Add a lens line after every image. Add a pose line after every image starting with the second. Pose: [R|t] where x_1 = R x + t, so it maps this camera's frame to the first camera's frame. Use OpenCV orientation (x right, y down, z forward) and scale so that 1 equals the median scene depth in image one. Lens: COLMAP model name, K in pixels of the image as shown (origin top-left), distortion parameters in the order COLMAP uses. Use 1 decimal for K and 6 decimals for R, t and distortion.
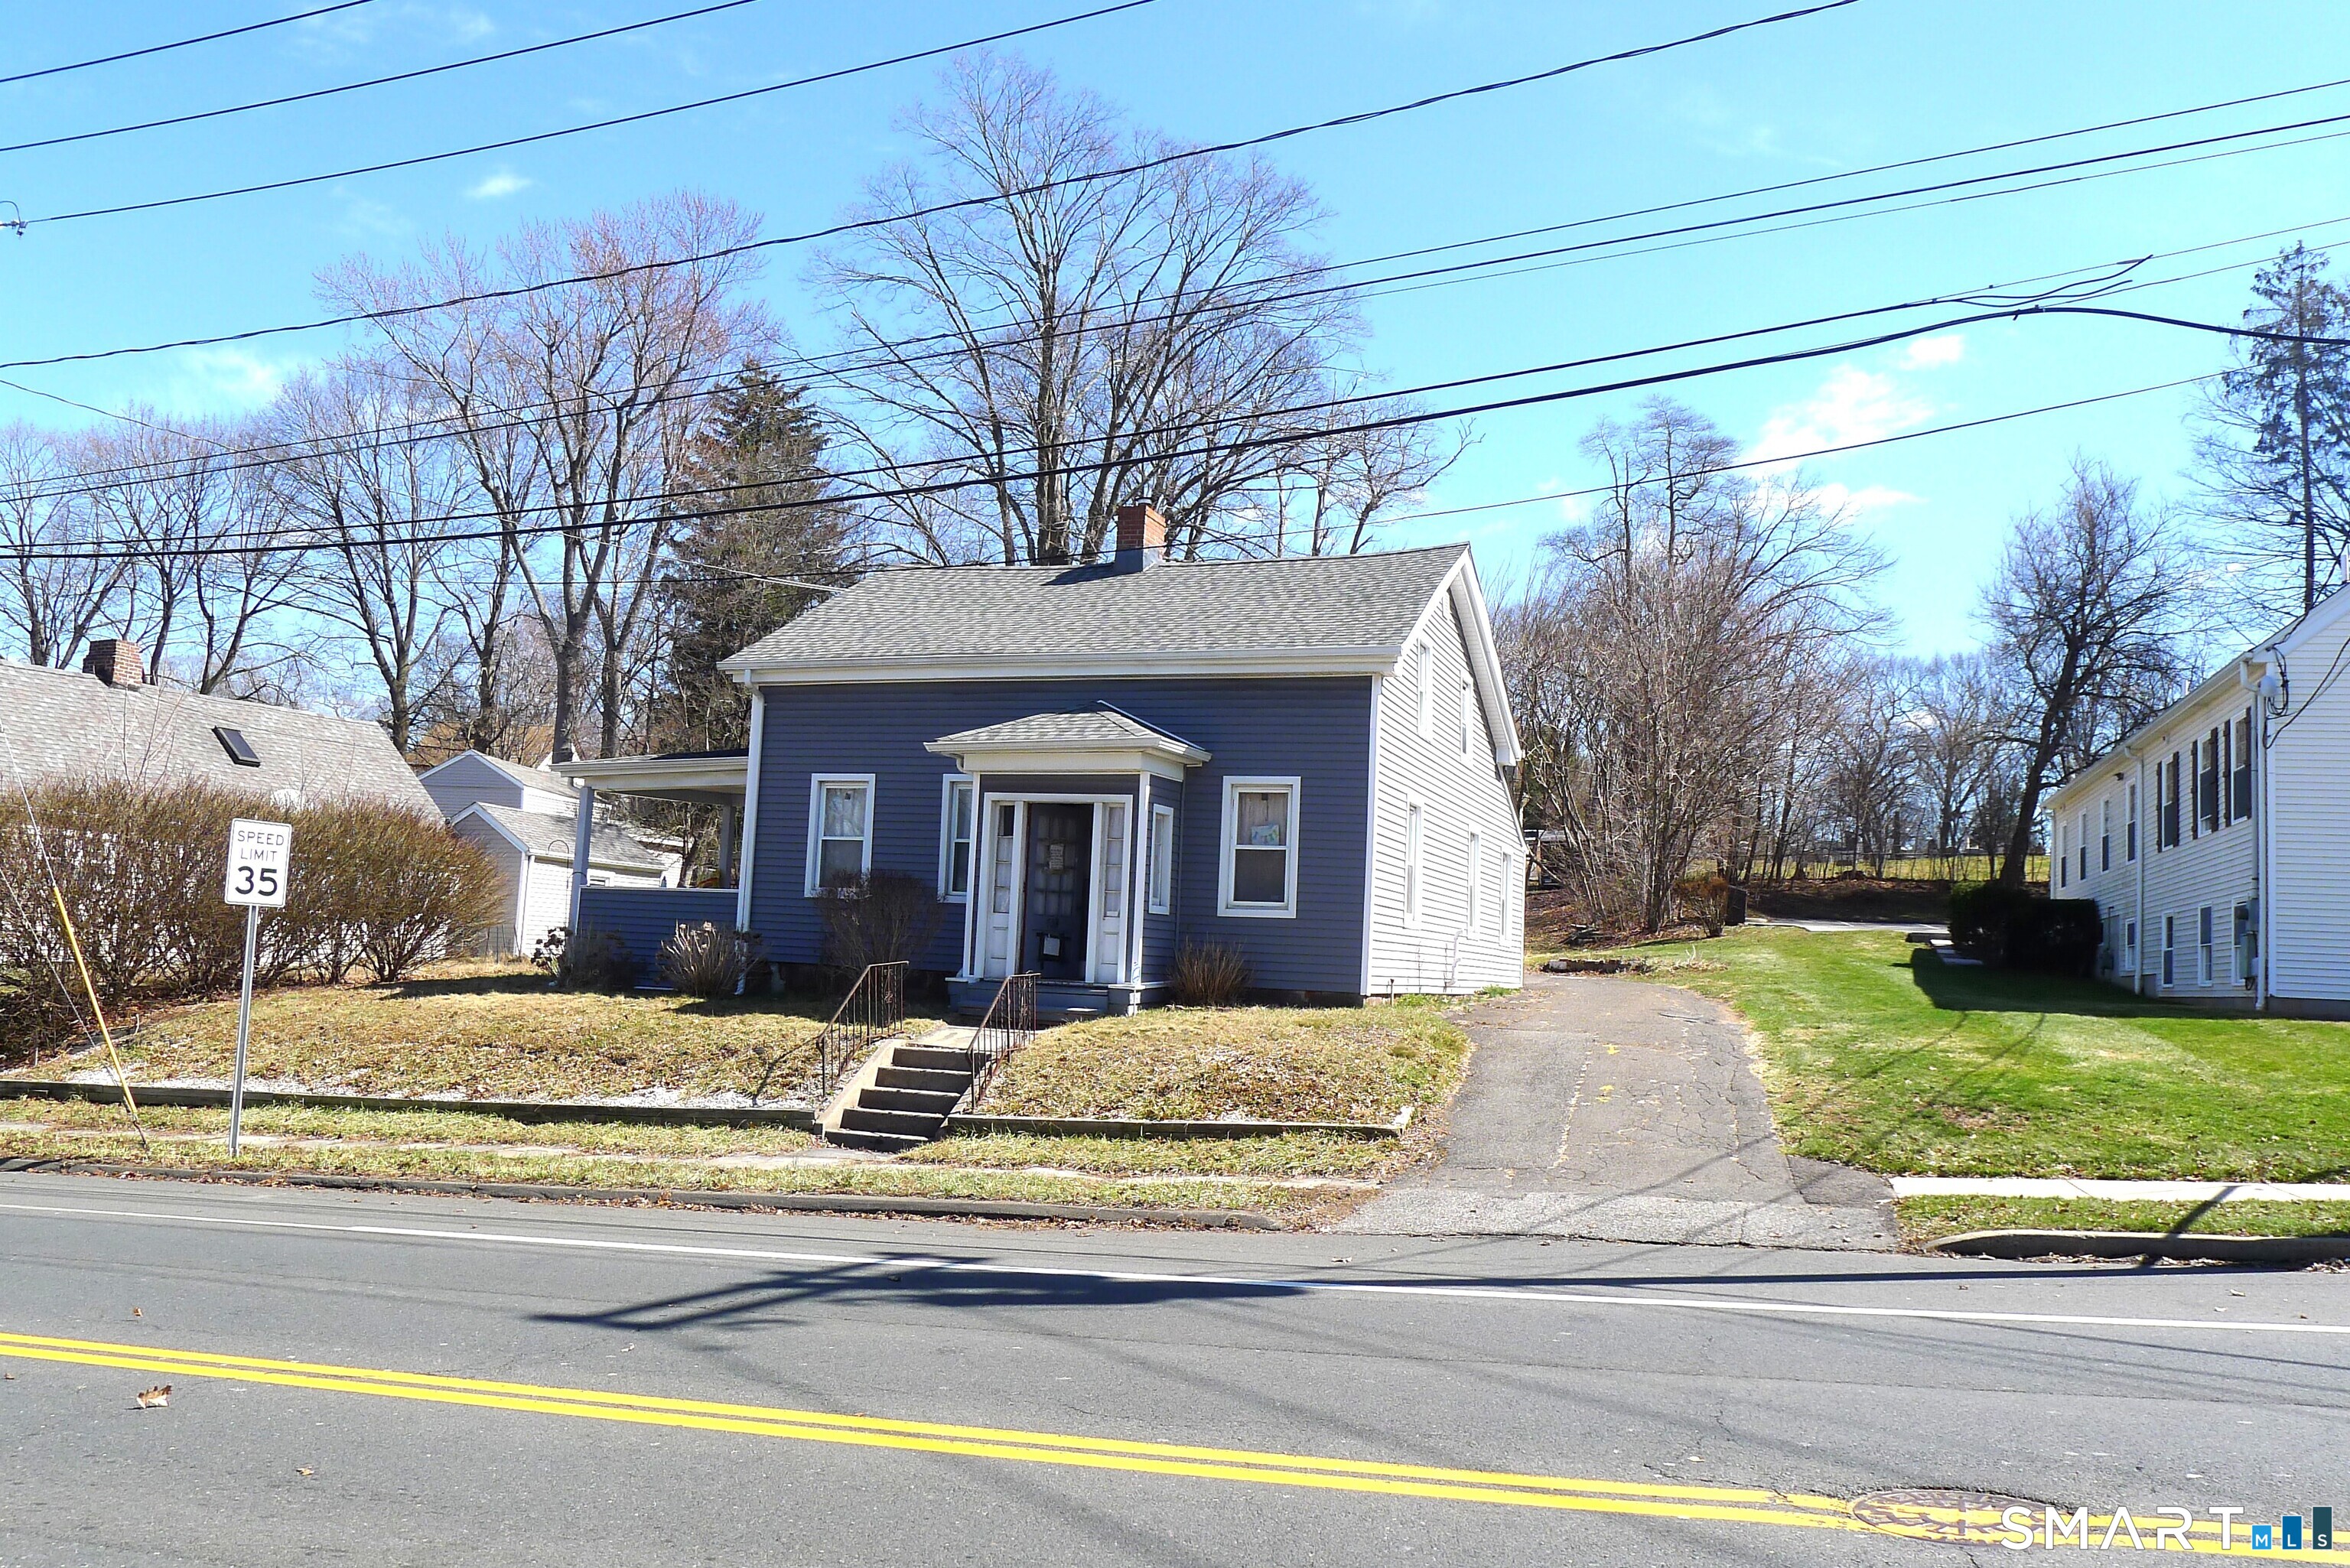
lens RADIAL K [[1942.1, 0, 1175.0], [0, 1942.1, 784.0], [0, 0, 1]] dist [-0.073874, -0.001728]
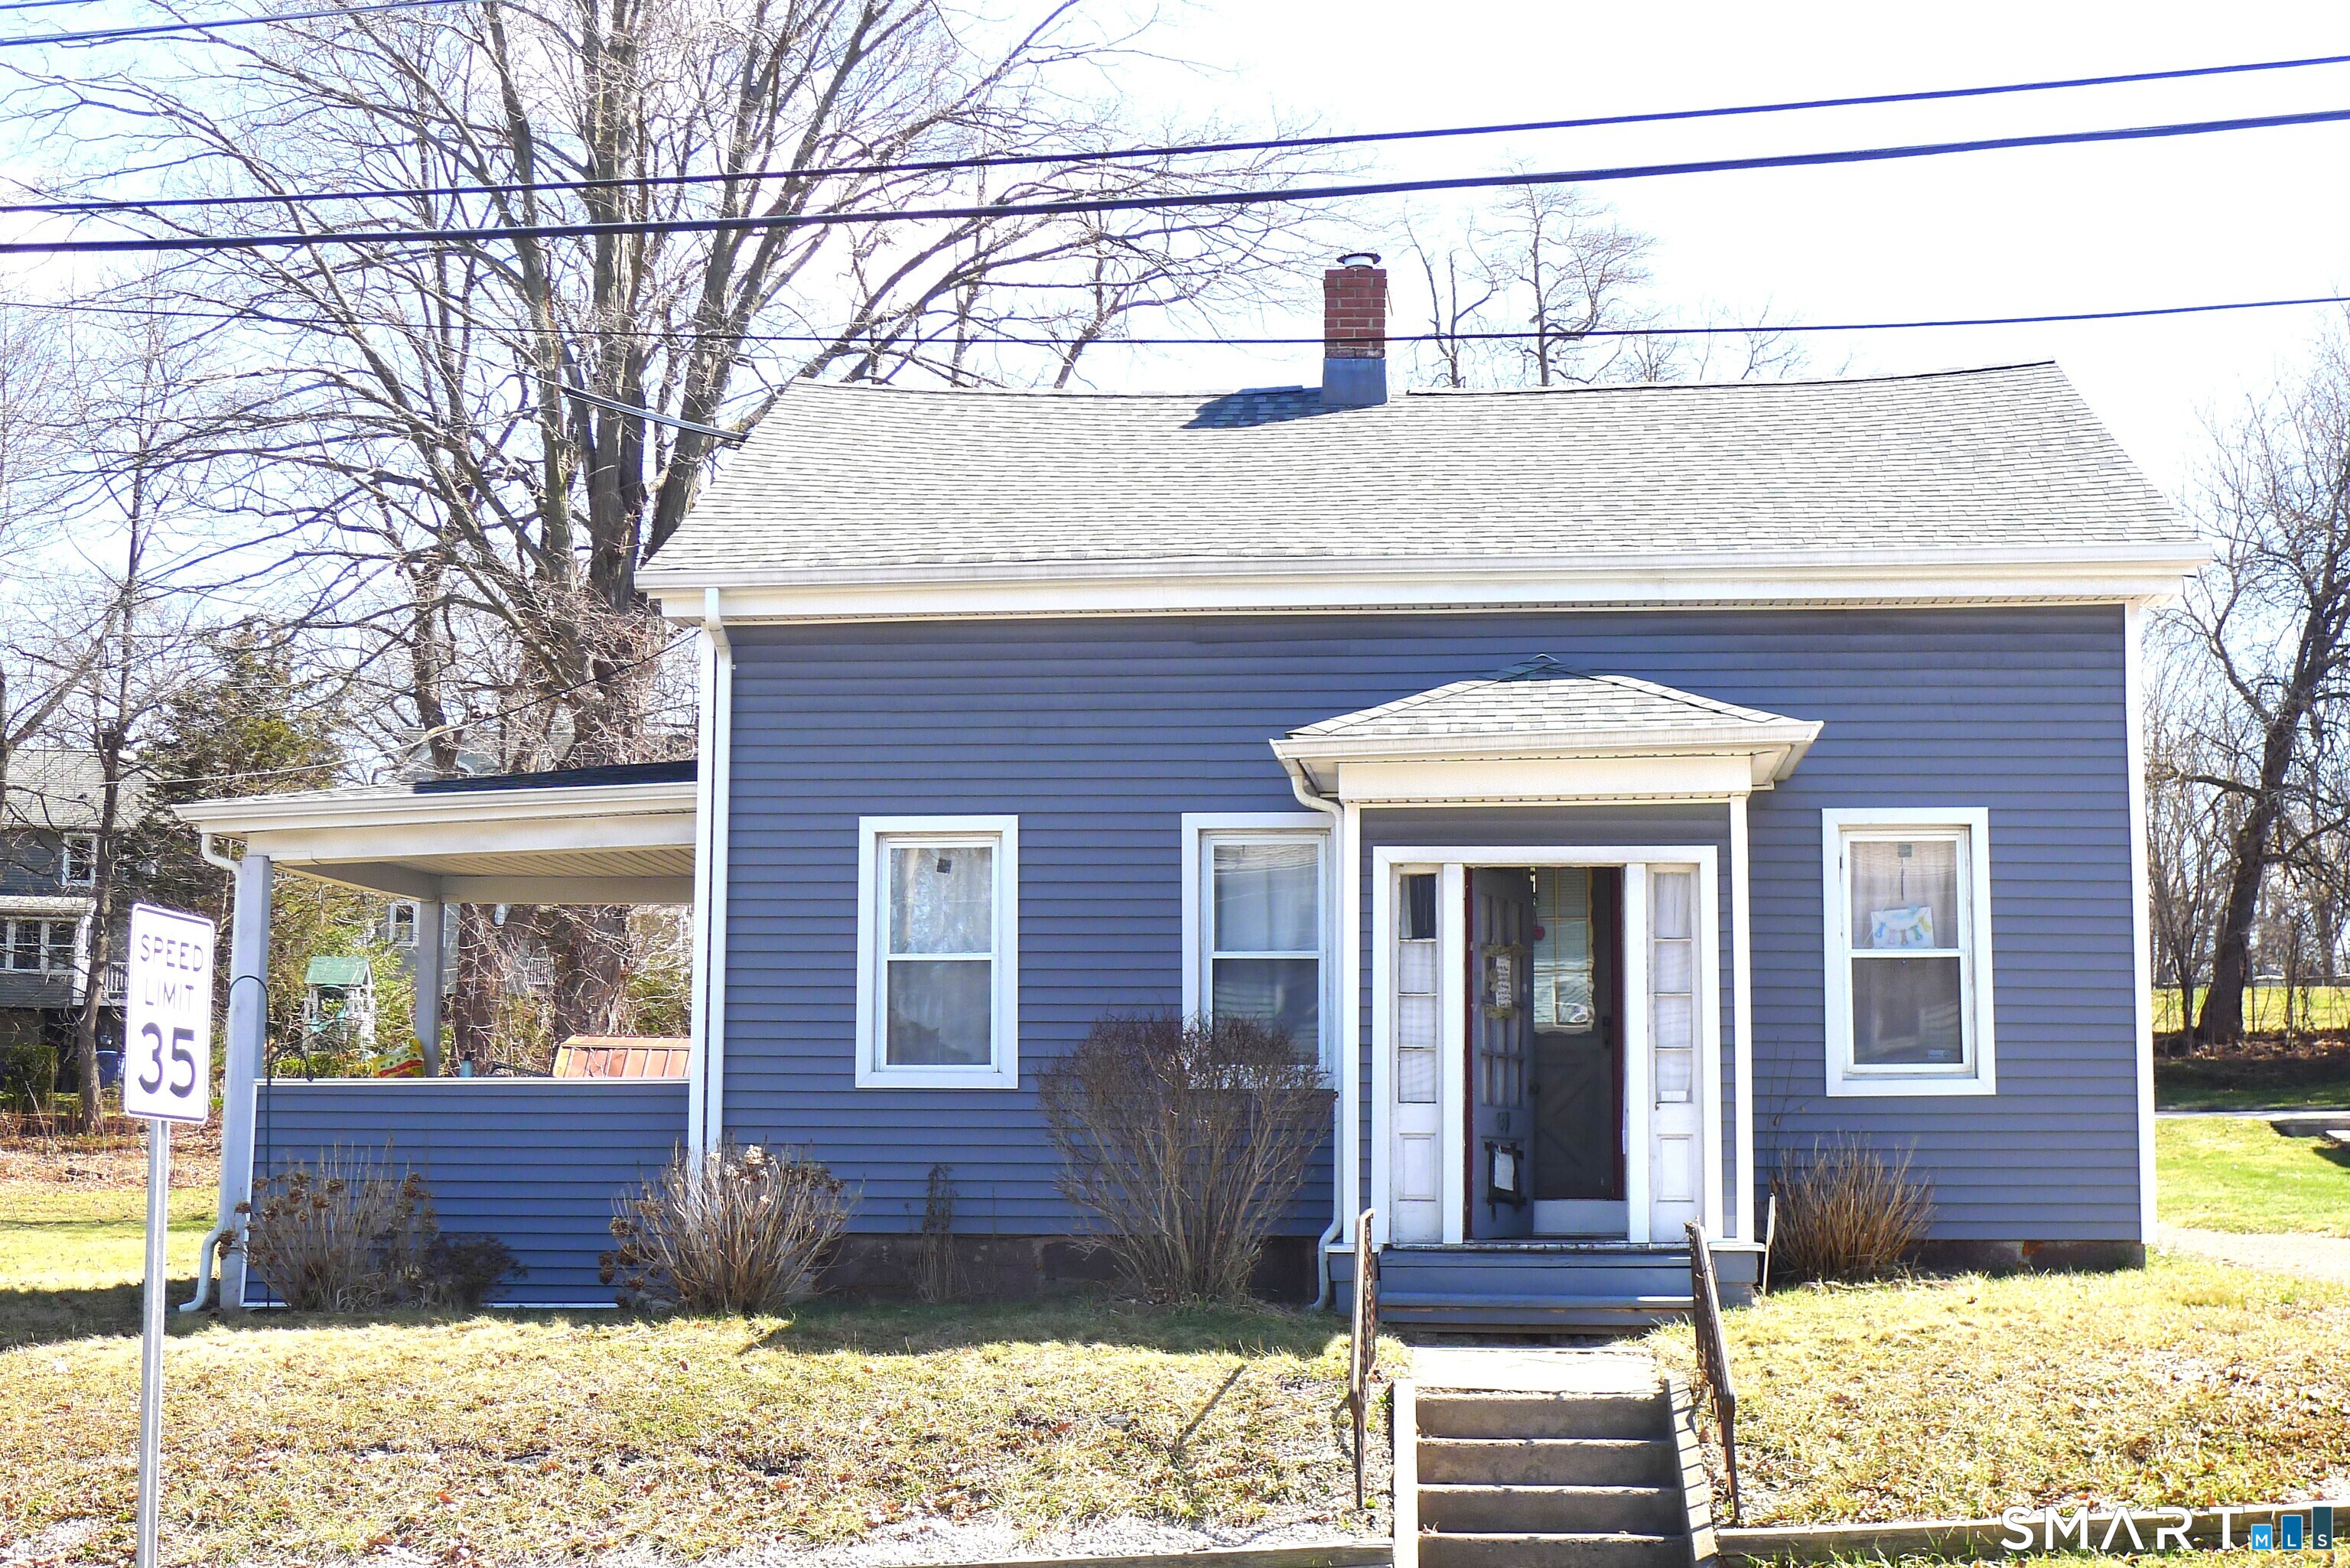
lens RADIAL K [[3666.9, 0, 1175.0], [0, 3666.9, 784.0], [0, 0, 1]] dist [-0.089044, -0.087400]
pose [[0.960635, -0.004992, 0.277770, -0.390330], [0.013725, 0.999470, -0.029507, 0.014652], [-0.277475, 0.032158, 0.960194, 0.163521]]
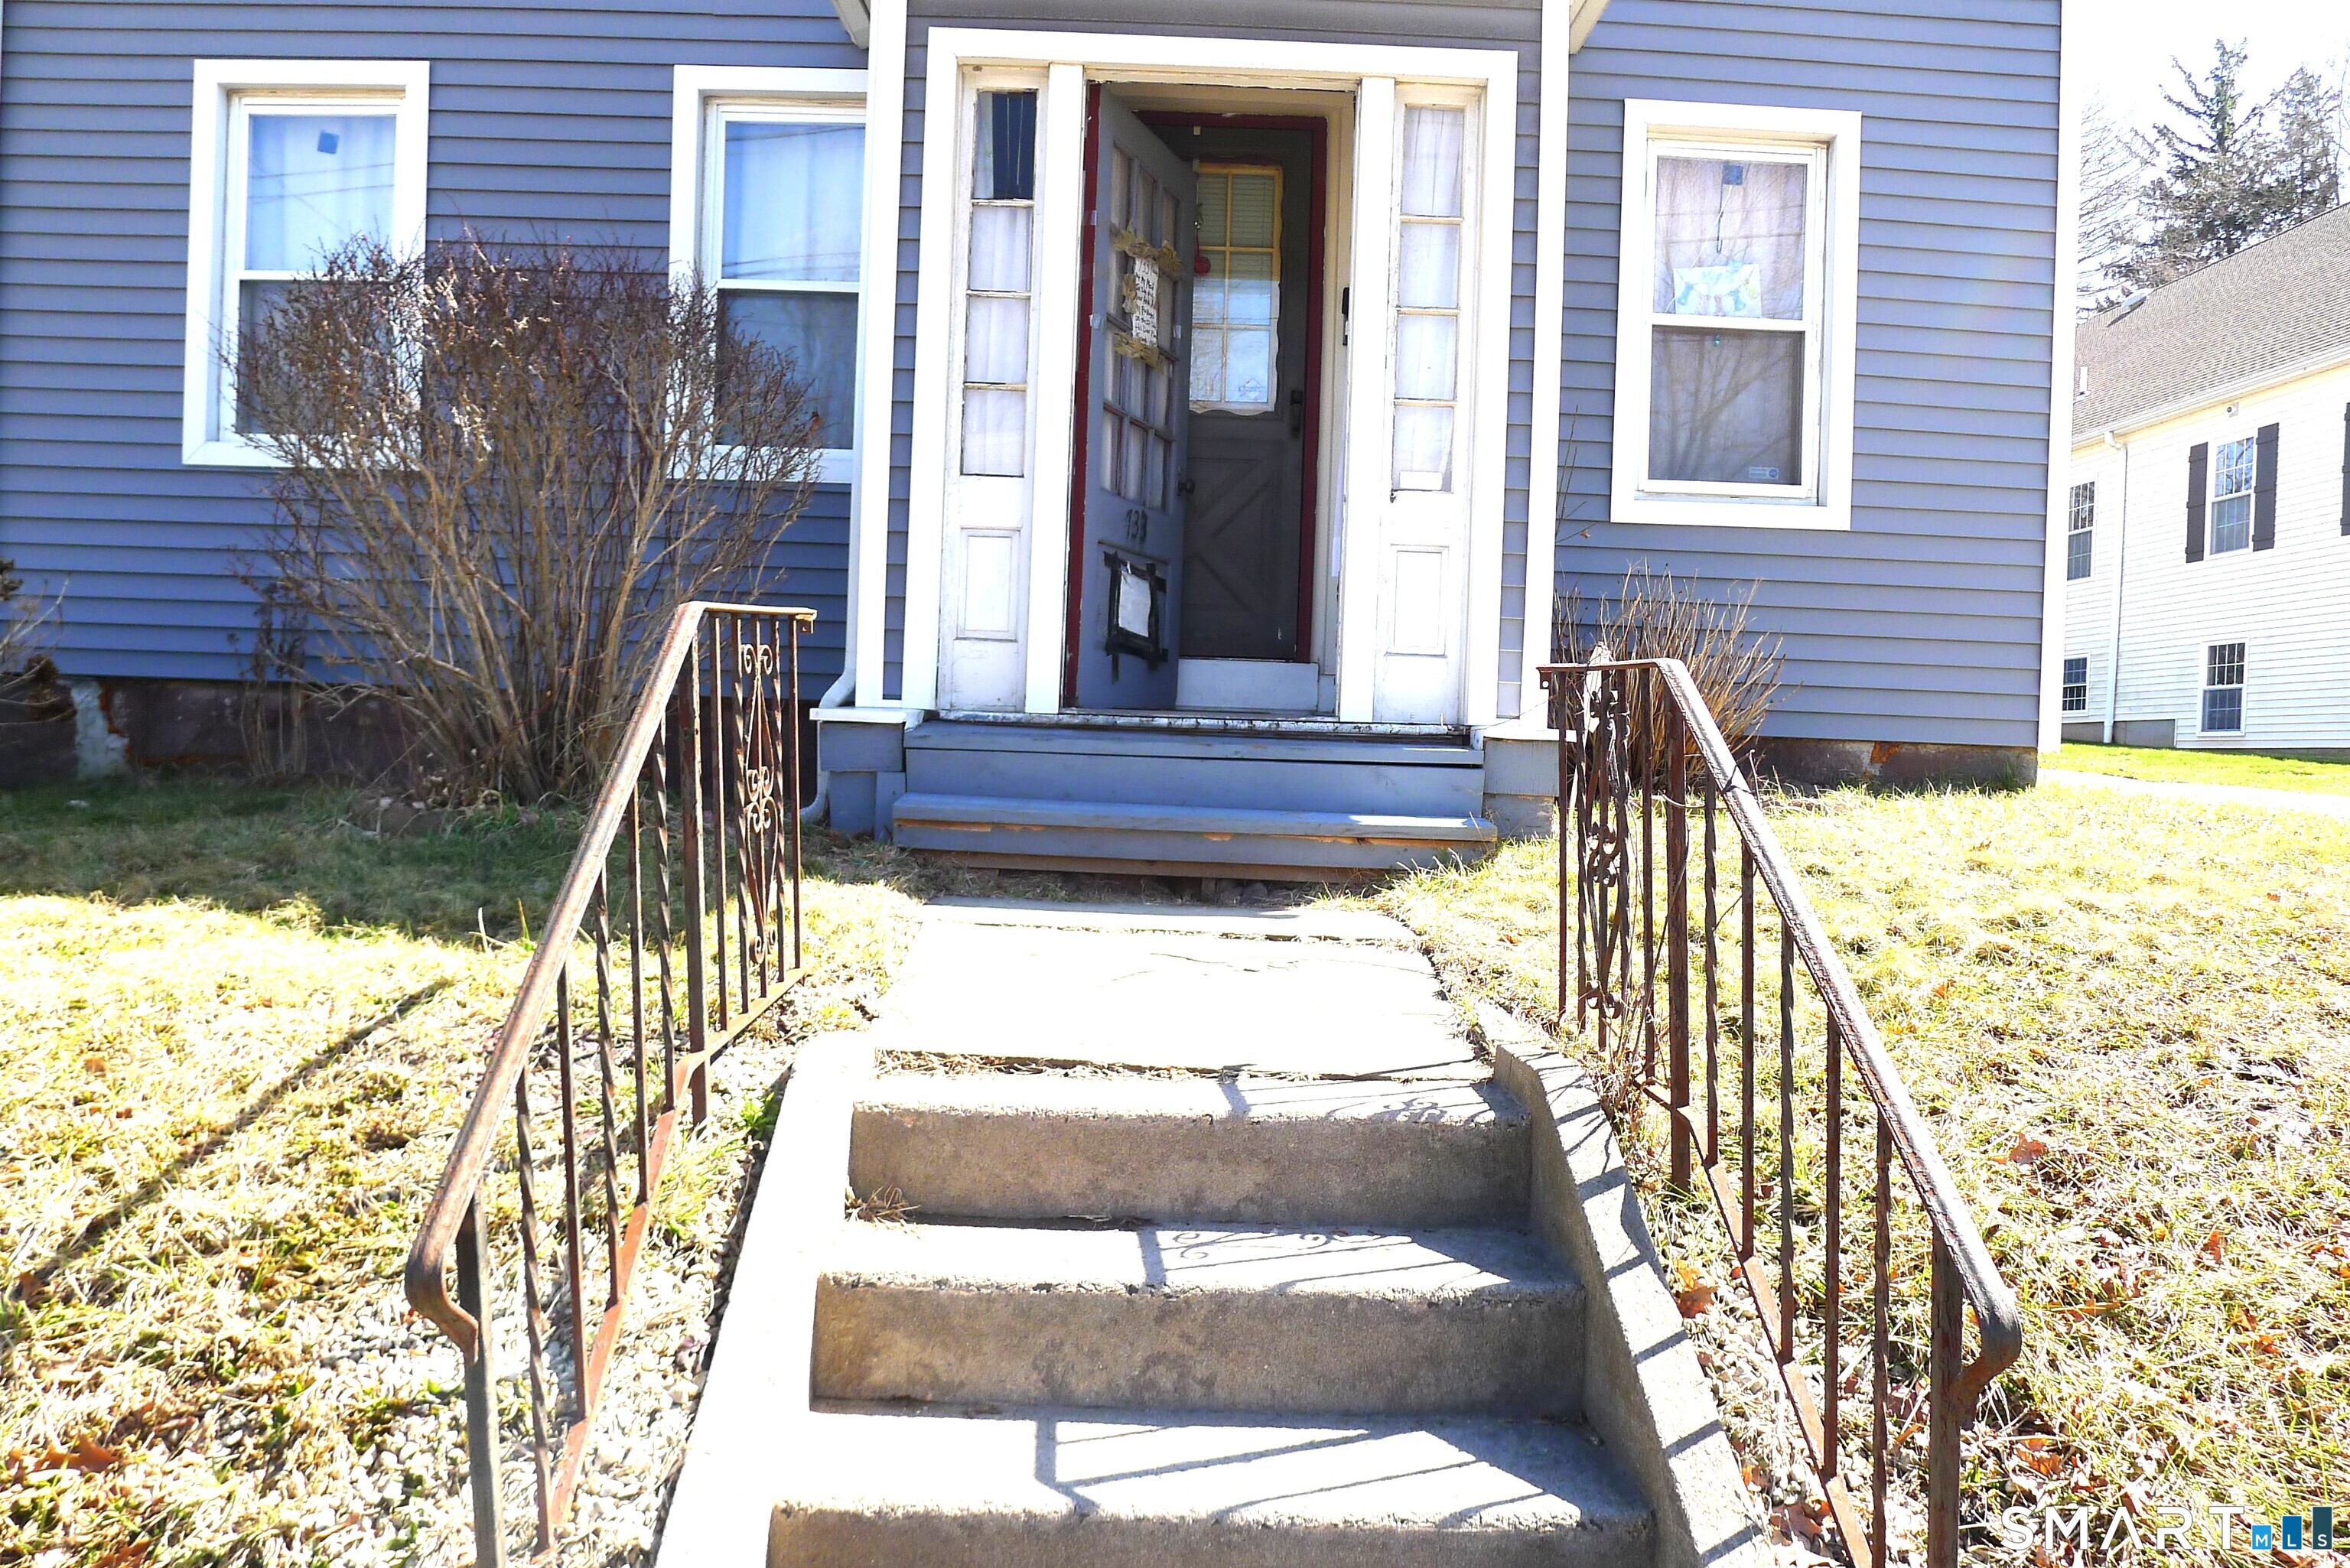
lens RADIAL K [[1601.7, 0, 1175.0], [0, 1601.7, 784.0], [0, 0, 1]] dist [-0.058145, 0.000840]
pose [[0.927630, -0.023044, 0.372790, -0.151007], [-0.024150, 0.992306, 0.121432, 0.081558], [-0.372720, -0.121646, 0.919936, 0.772884]]
